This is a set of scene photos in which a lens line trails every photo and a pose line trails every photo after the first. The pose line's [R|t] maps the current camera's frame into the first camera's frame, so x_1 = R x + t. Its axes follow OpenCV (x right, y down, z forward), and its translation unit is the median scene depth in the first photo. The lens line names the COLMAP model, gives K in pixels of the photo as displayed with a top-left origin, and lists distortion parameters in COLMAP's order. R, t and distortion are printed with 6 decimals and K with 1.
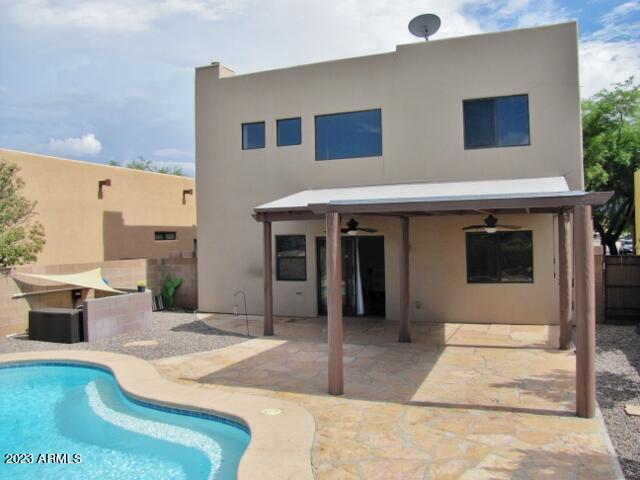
lens RADIAL K [[554.7, 0, 320.5], [0, 554.7, 233.8], [0, 0, 1]] dist [-0.151407, 0.099303]
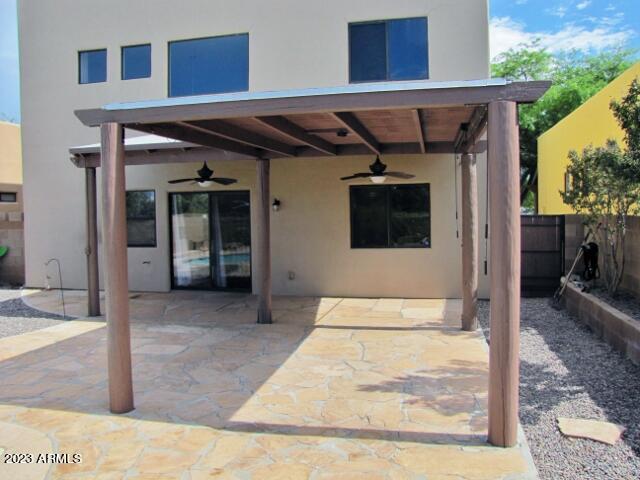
lens RADIAL K [[554.7, 0, 316.0], [0, 554.7, 241.1], [0, 0, 1]] dist [-0.151407, 0.099303]
pose [[0.987274, -0.003694, 0.158988, 0.096885], [-0.005509, 0.998336, 0.057407, 0.036740], [-0.158936, -0.057552, 0.985610, 0.225809]]
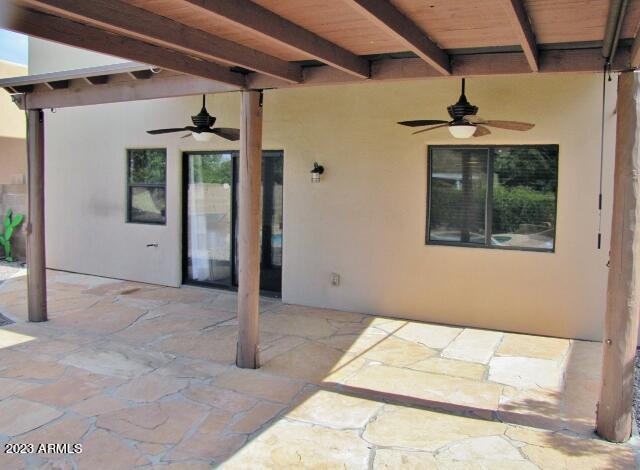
lens RADIAL K [[554.7, 0, 325.2], [0, 554.7, 231.5], [0, 0, 1]] dist [-0.151407, 0.099303]
pose [[0.996073, 0.048548, -0.074039, 0.237238], [-0.041754, 0.995003, 0.090696, 0.039036], [0.078072, -0.087248, 0.993123, 0.537035]]
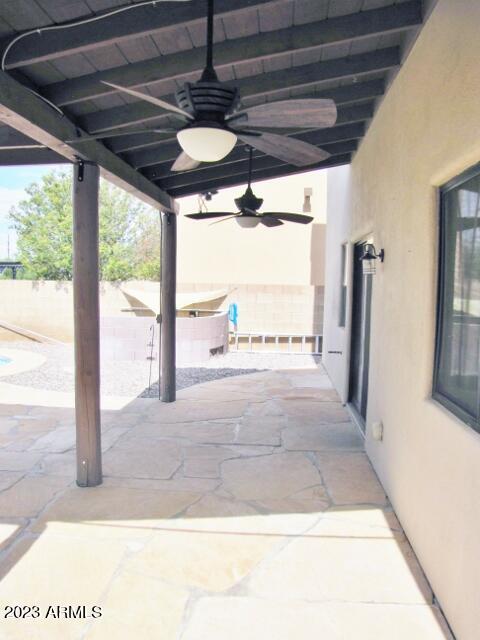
lens RADIAL K [[554.7, 0, 242.4], [0, 554.7, 321.1], [0, 0, 1]] dist [-0.151407, 0.099303]
pose [[0.284675, 0.089505, -0.954436, 0.525008], [-0.019664, 0.995967, 0.087535, 0.045474], [0.958422, -0.006151, 0.285287, 0.961409]]
